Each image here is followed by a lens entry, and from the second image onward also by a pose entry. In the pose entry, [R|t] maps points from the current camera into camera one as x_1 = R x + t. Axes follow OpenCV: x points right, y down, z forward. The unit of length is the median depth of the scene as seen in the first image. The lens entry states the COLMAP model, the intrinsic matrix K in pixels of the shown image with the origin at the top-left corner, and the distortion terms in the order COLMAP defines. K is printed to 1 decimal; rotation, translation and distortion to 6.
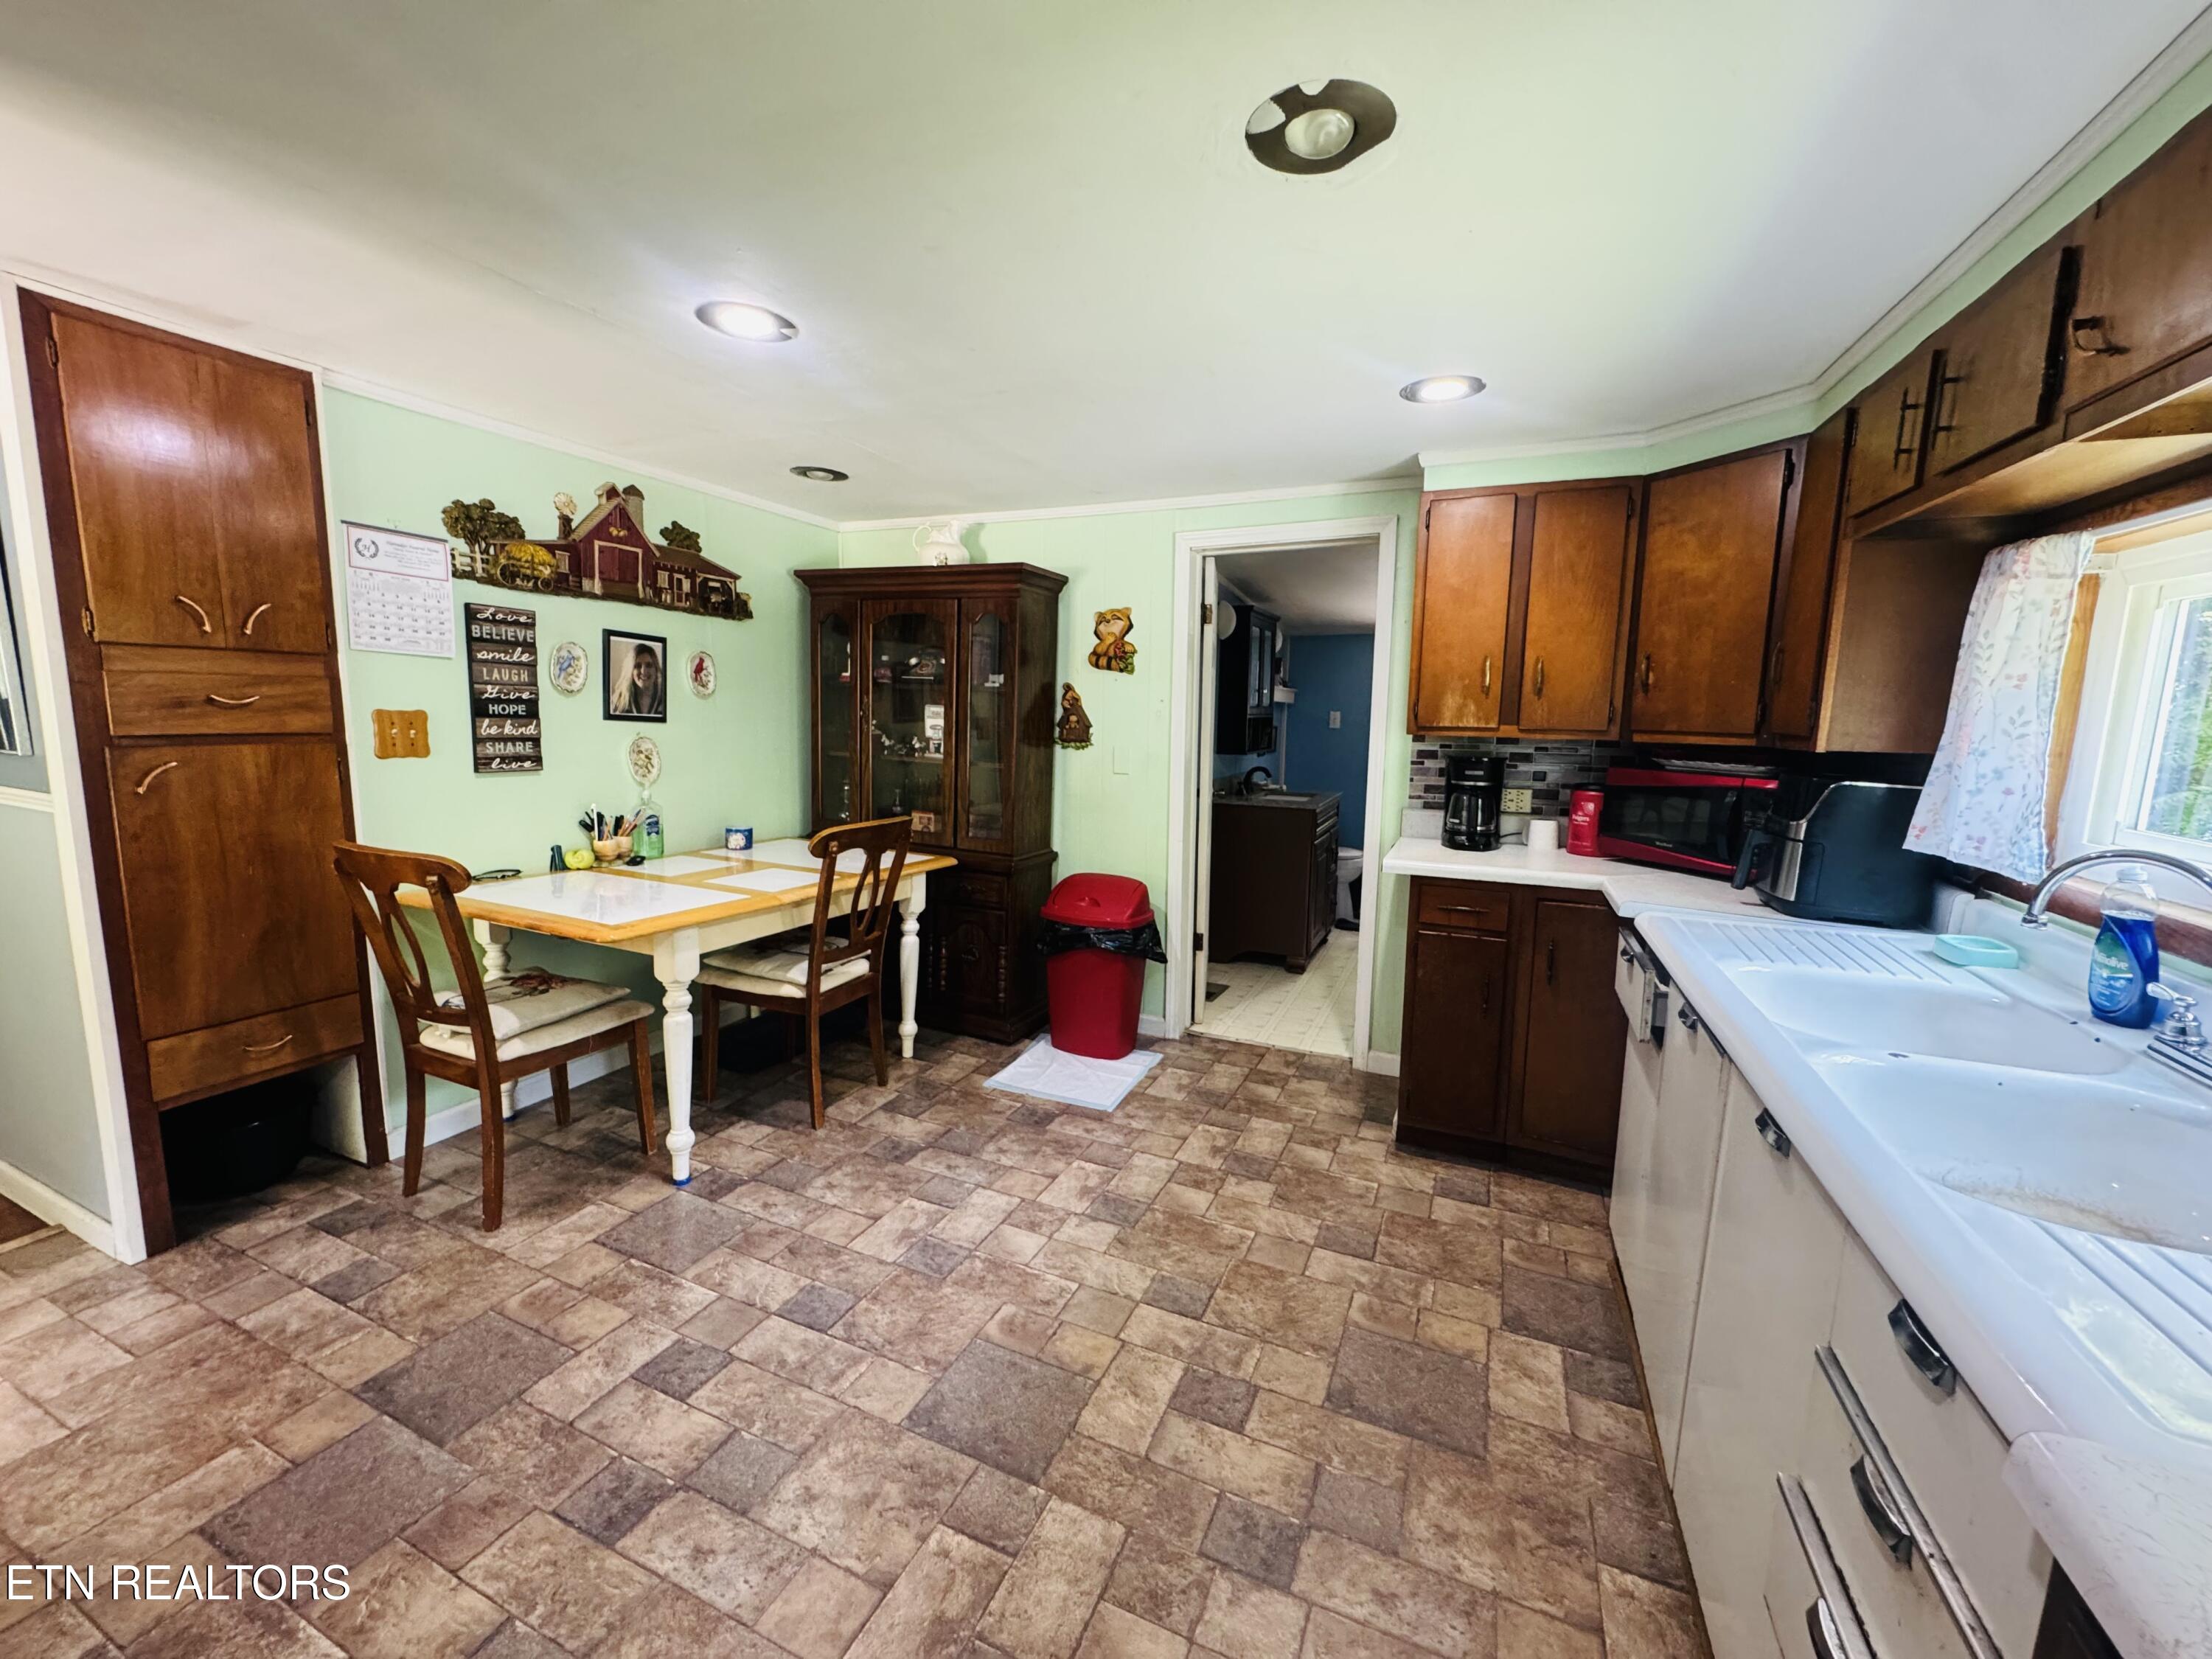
lens RADIAL K [[884.0, 0, 1106.0], [0, 884.0, 829.5], [0, 0, 1]] dist [-0.003882, 0.000165]
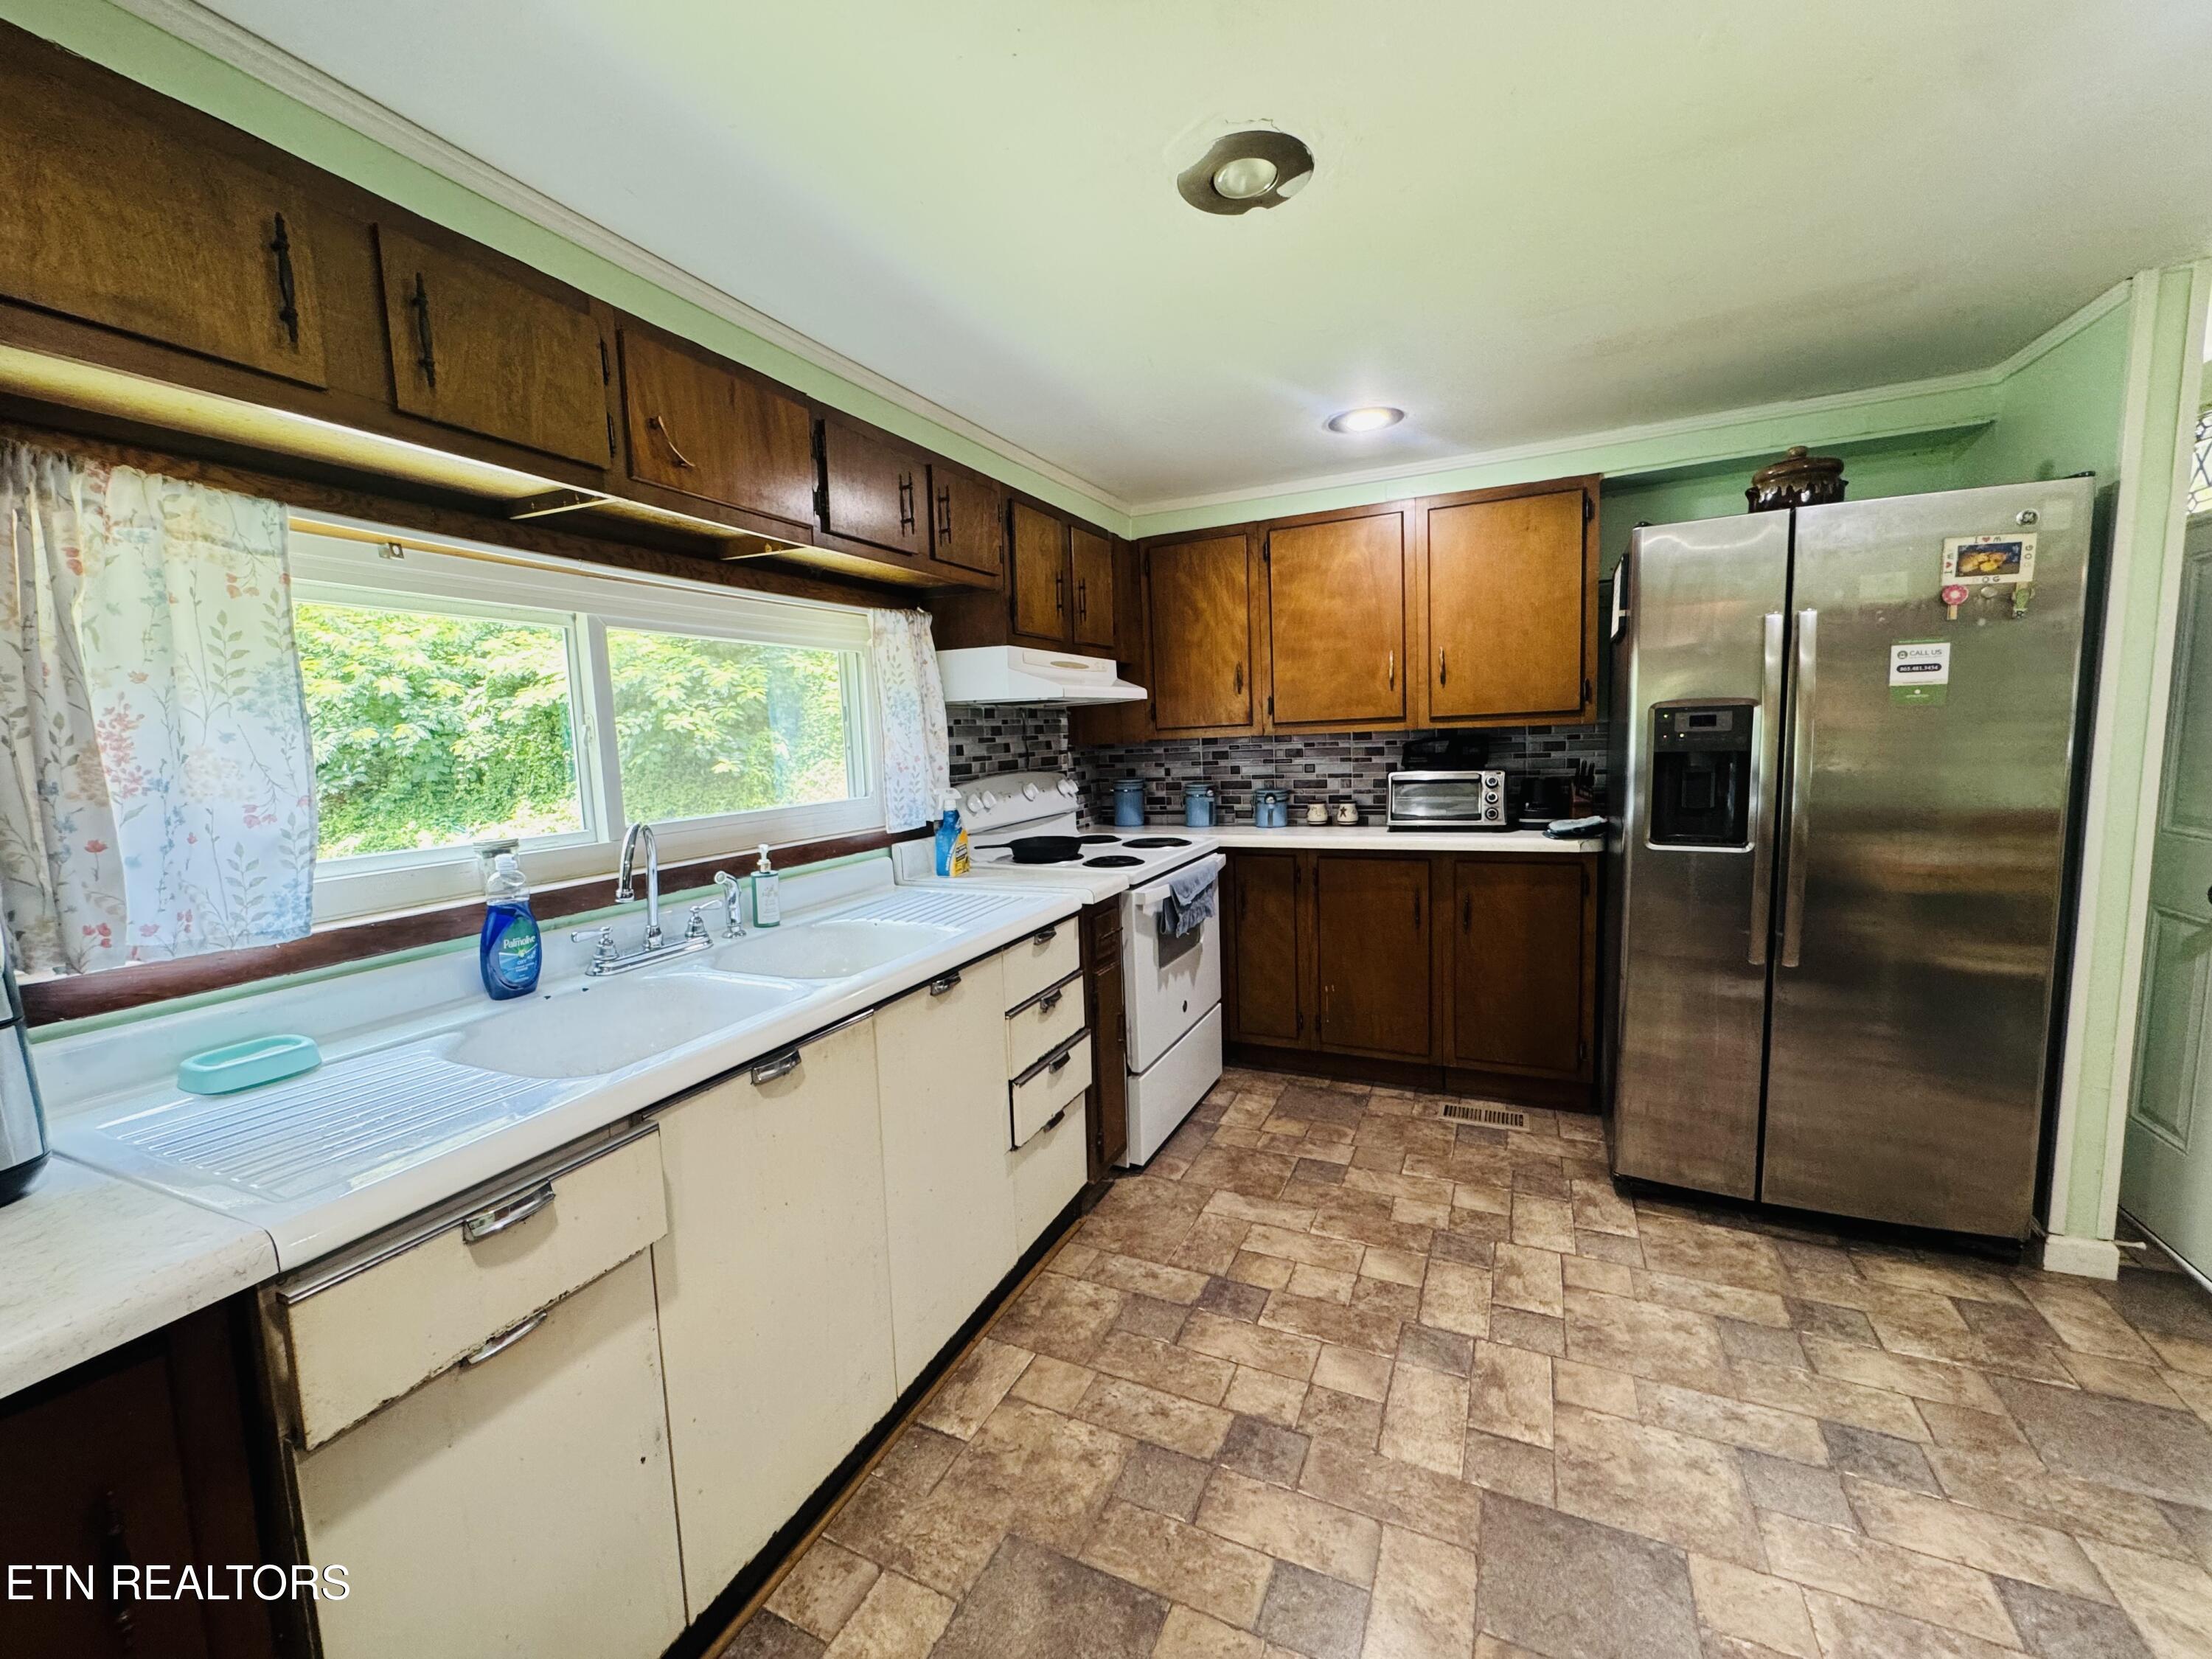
lens RADIAL K [[884.0, 0, 1106.0], [0, 884.0, 829.5], [0, 0, 1]] dist [-0.003882, 0.000165]
pose [[-0.999694, 0.010493, 0.022382, 0.333036], [0.015678, 0.969174, 0.245877, -0.234980], [-0.019112, 0.246152, -0.969043, 1.887578]]
